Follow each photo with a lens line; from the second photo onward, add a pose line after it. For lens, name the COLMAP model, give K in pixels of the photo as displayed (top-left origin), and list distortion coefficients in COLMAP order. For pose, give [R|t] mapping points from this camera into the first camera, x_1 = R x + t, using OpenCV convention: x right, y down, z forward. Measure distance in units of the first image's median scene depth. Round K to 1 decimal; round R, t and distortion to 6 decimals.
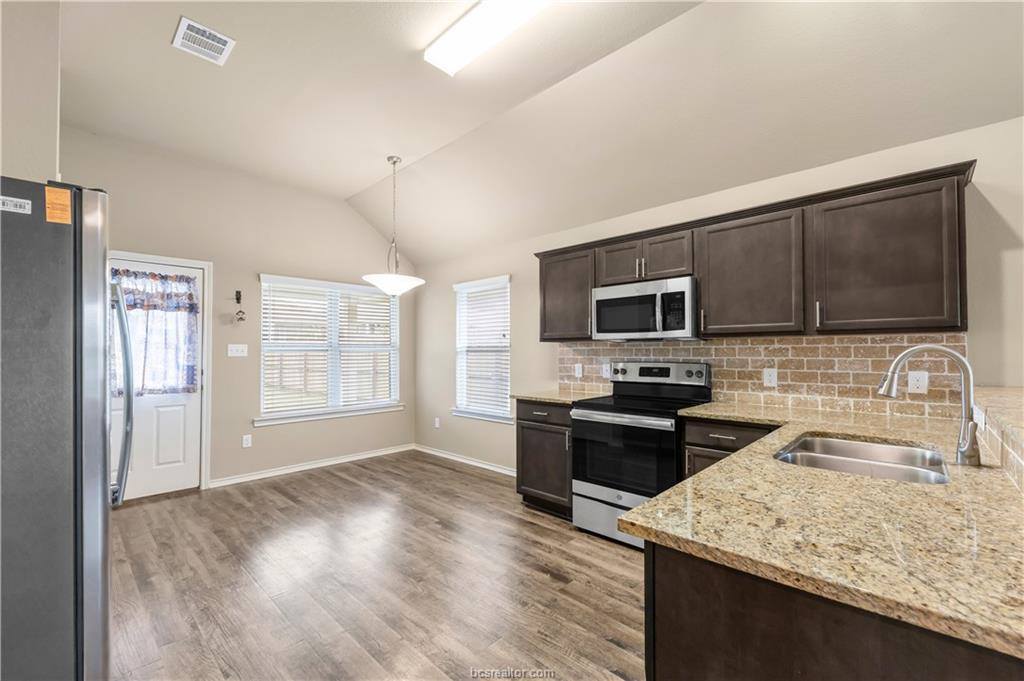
lens RADIAL K [[444.3, 0, 511.7], [0, 444.3, 341.8], [0, 0, 1]] dist [-0.001877, -0.000297]
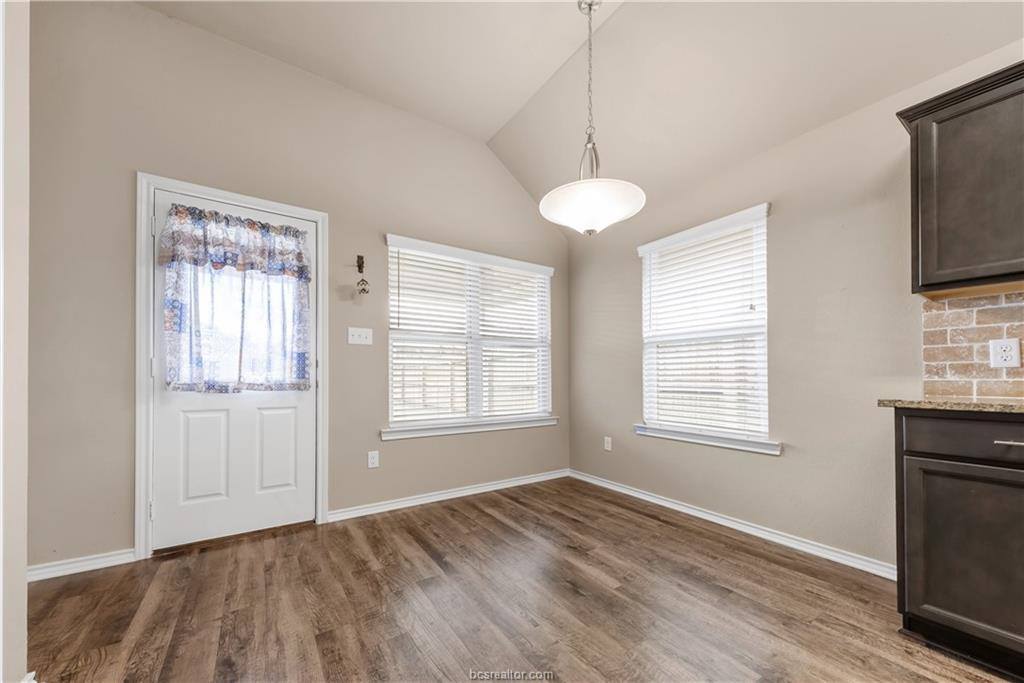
lens RADIAL K [[369.8, 0, 484.9], [0, 369.8, 380.5], [0, 0, 1]] dist [0.007345, -0.000766]
pose [[0.968363, 0.003999, -0.249513, -0.285295], [0.003012, 0.999611, 0.027712, 0.082306], [0.249527, -0.027586, 0.967975, 0.491624]]
